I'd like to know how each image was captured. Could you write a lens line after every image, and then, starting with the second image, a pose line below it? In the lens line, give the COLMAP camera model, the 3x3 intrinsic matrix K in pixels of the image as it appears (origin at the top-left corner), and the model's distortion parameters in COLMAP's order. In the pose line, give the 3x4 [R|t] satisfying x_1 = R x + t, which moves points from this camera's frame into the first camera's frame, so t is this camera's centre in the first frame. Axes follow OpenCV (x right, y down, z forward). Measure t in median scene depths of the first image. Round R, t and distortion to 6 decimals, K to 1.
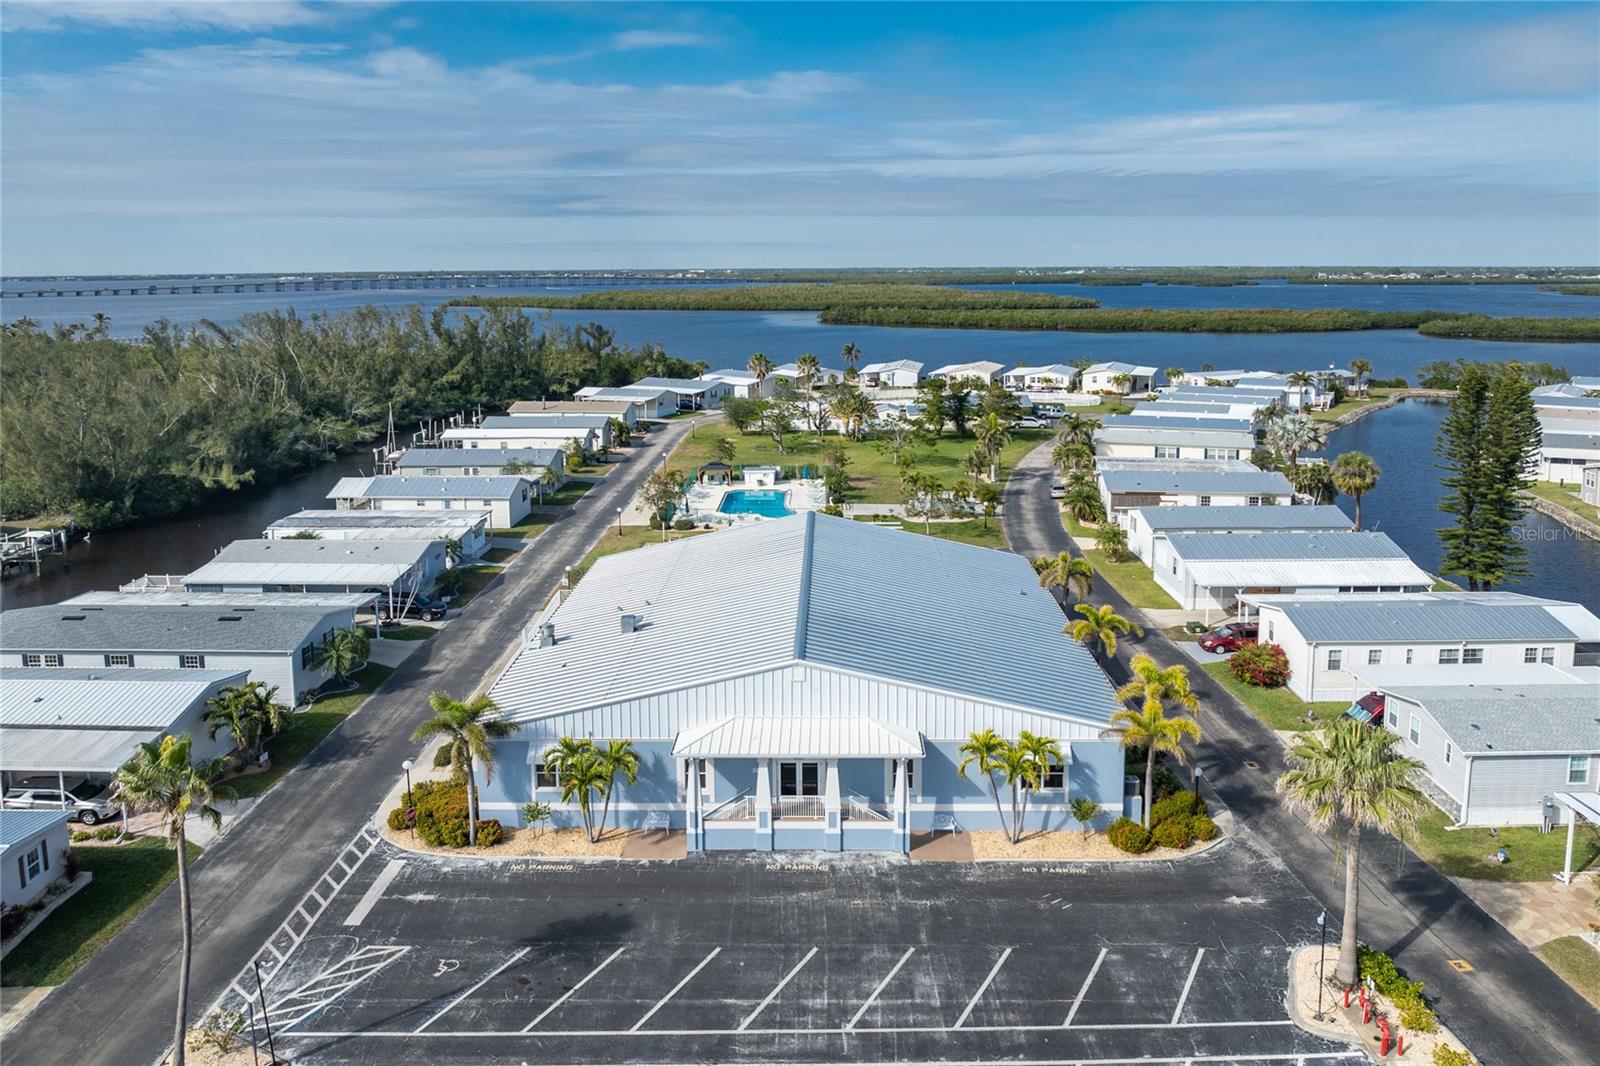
lens RADIAL K [[1136.3, 0, 800.0], [0, 1136.3, 533.0], [0, 0, 1]] dist [-0.037298, -0.005468]
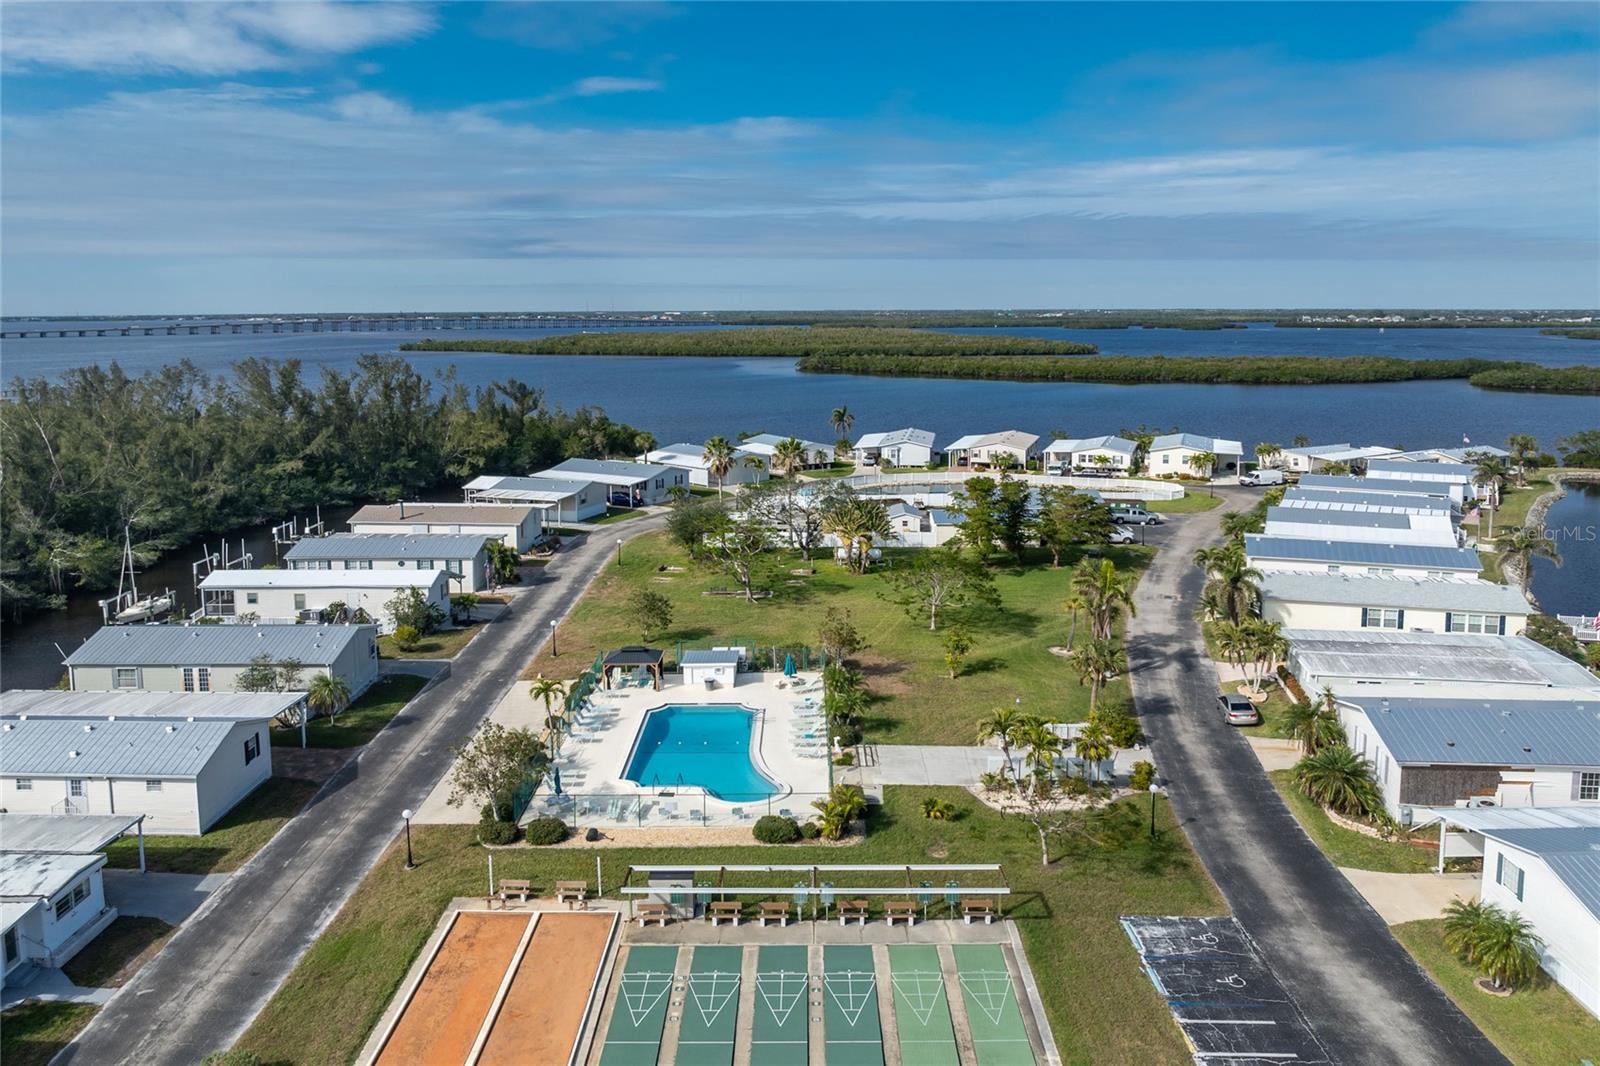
lens RADIAL K [[1136.3, 0, 800.0], [0, 1136.3, 533.0], [0, 0, 1]] dist [-0.037298, -0.005468]
pose [[0.999786, -0.001914, 0.020590, -0.000706], [0.002648, 0.999361, -0.035658, -0.060138], [-0.020508, 0.035705, 0.999152, 0.250976]]
